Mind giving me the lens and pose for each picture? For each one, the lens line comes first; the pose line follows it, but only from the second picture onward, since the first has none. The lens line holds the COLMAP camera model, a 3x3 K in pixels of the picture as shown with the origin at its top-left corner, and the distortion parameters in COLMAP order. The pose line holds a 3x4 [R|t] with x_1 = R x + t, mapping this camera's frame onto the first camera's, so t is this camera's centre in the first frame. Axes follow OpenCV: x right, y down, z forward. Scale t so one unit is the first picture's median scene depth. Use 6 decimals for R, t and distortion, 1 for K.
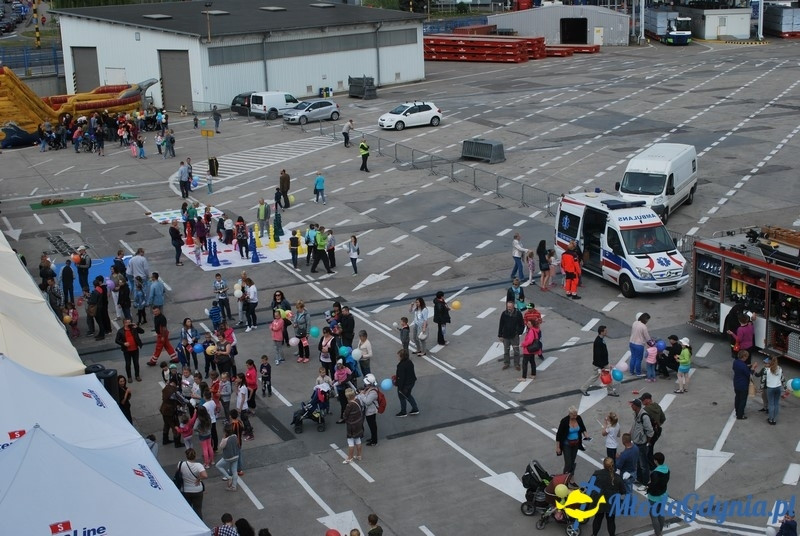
lens RADIAL K [[1185.5, 0, 400.0], [0, 1185.5, 268.0], [0, 0, 1]] dist [0.022825, -0.044852]
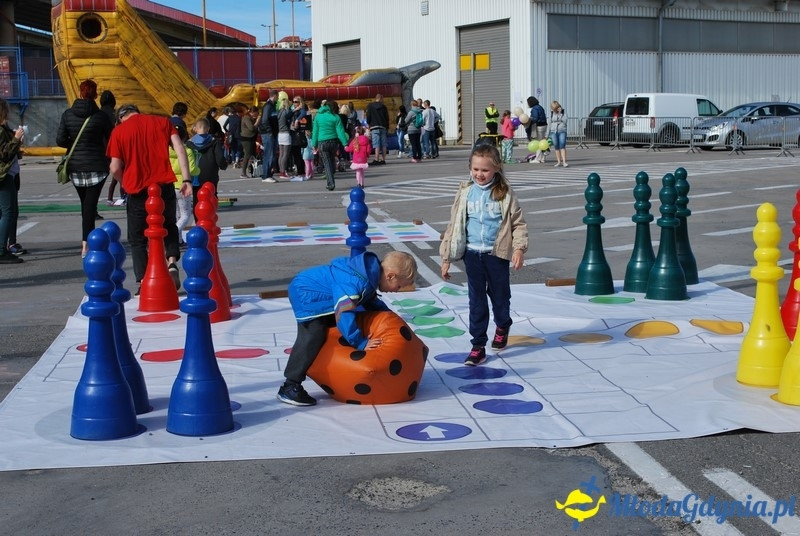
lens RADIAL K [[1367.5, 0, 399.5], [0, 1367.5, 235.0], [0, 0, 1]] dist [0.176190, -0.034731]
pose [[0.955396, 0.040633, -0.292519, -0.046763], [-0.085592, 0.986075, -0.142581, -0.002306], [0.282652, 0.161259, 0.945570, 0.448400]]
